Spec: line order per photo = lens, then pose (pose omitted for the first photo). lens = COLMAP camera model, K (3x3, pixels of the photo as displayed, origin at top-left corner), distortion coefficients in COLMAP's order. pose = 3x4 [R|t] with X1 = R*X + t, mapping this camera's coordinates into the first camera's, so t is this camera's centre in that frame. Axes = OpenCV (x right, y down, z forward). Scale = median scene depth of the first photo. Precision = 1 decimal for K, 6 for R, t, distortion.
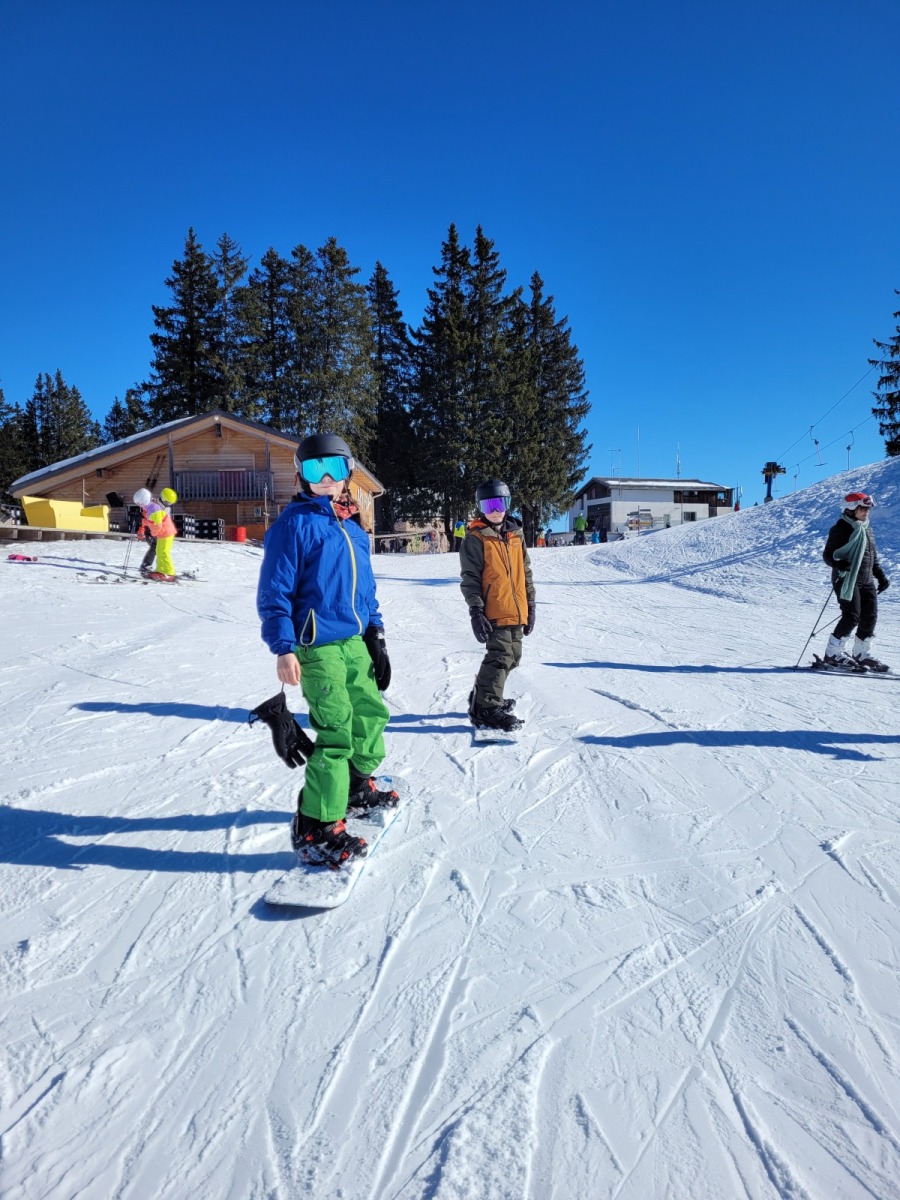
lens RADIAL K [[890.1, 0, 448.2], [0, 890.1, 604.5], [0, 0, 1]] dist [0.049709, -0.013641]
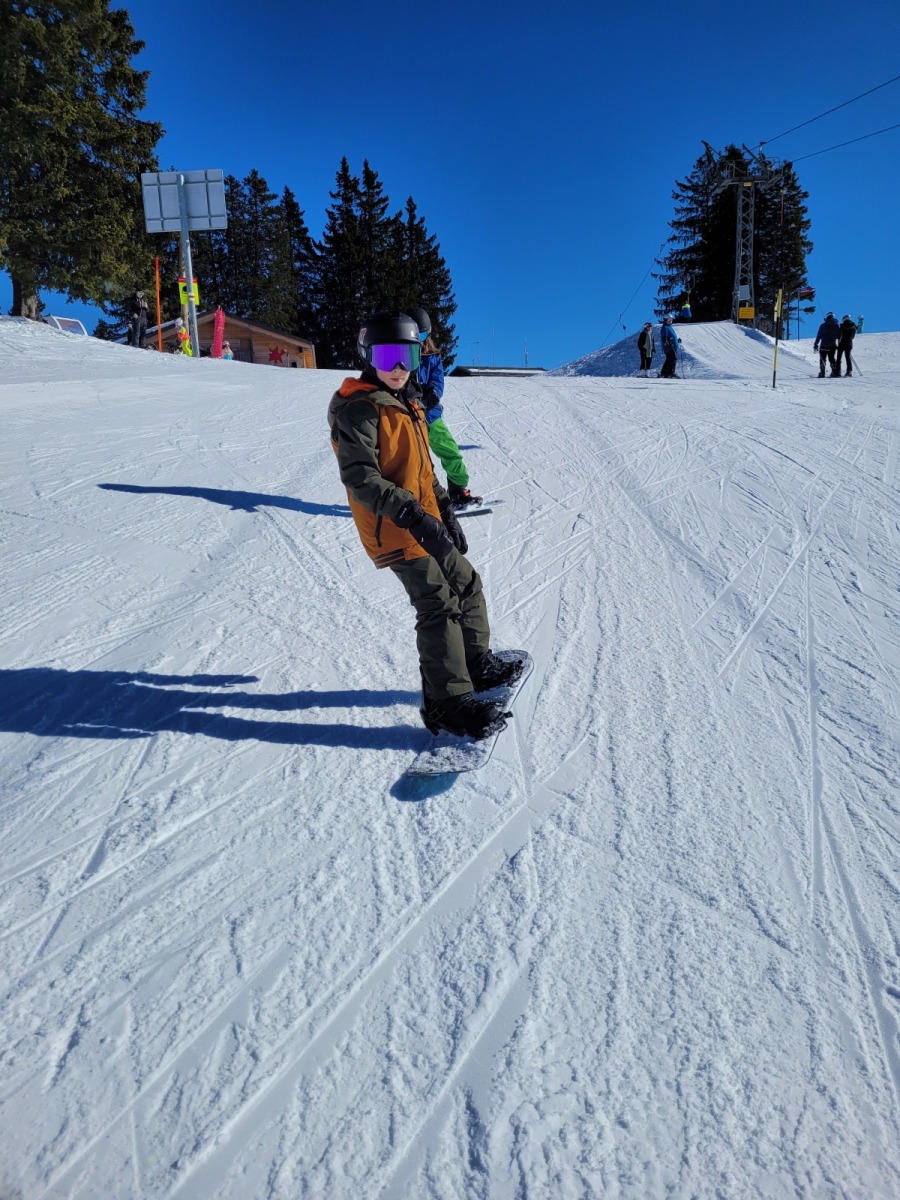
lens RADIAL K [[890.1, 0, 469.9], [0, 890.1, 590.6], [0, 0, 1]] dist [0.049709, -0.013641]
pose [[0.983624, -0.050386, 0.173049, -0.071784], [0.033942, 0.994734, 0.096705, 0.068612], [-0.177010, -0.089247, 0.980154, -0.335194]]
